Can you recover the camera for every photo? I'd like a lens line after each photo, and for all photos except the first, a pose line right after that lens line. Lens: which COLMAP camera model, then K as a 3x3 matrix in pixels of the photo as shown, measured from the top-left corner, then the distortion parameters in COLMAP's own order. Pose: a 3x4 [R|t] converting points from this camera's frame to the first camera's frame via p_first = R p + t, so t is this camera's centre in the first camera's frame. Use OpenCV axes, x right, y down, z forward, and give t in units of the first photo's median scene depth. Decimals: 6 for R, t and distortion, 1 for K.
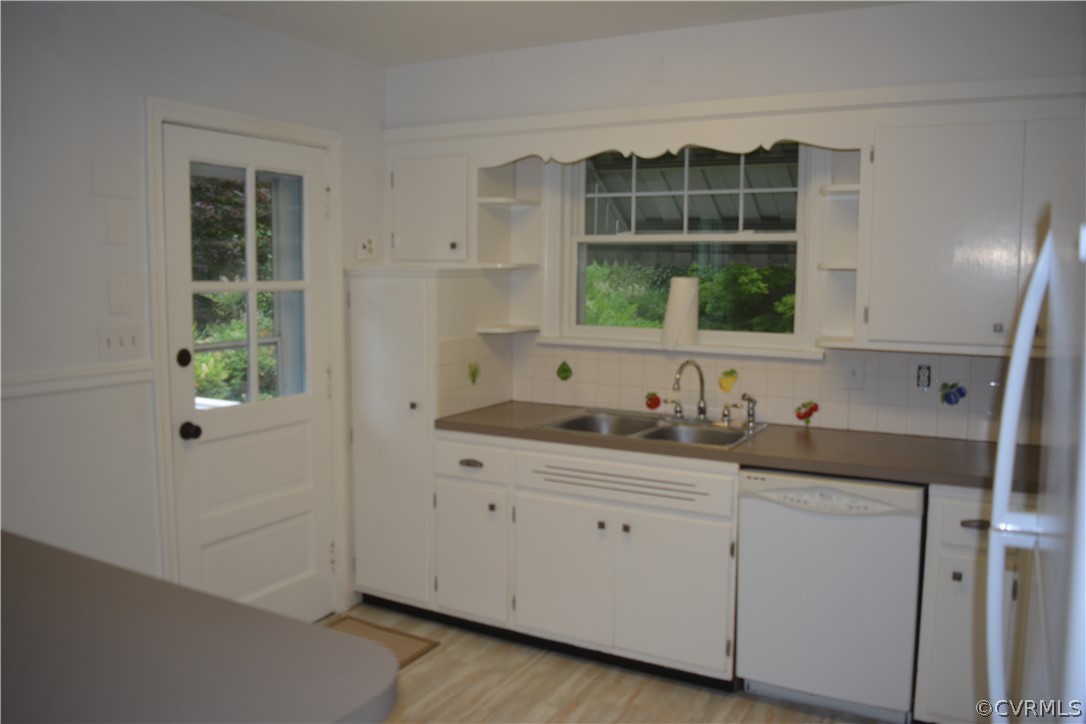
lens RADIAL K [[860.9, 0, 549.4], [0, 860.9, 349.8], [0, 0, 1]] dist [-0.080700, 0.013035]
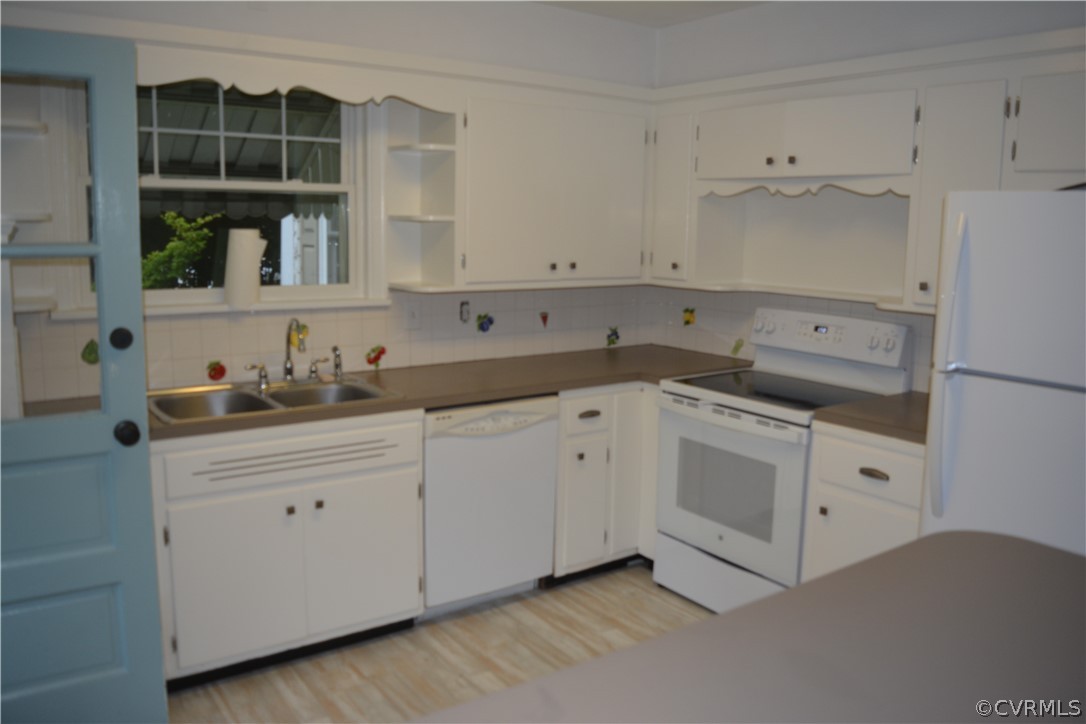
lens RADIAL K [[860.9, 0, 549.4], [0, 860.9, 349.8], [0, 0, 1]] dist [-0.080700, 0.013035]
pose [[0.441595, -0.131781, 0.887484, -0.570586], [0.068926, 0.991214, 0.112887, -0.041979], [-0.894563, 0.011321, 0.446799, 0.350592]]
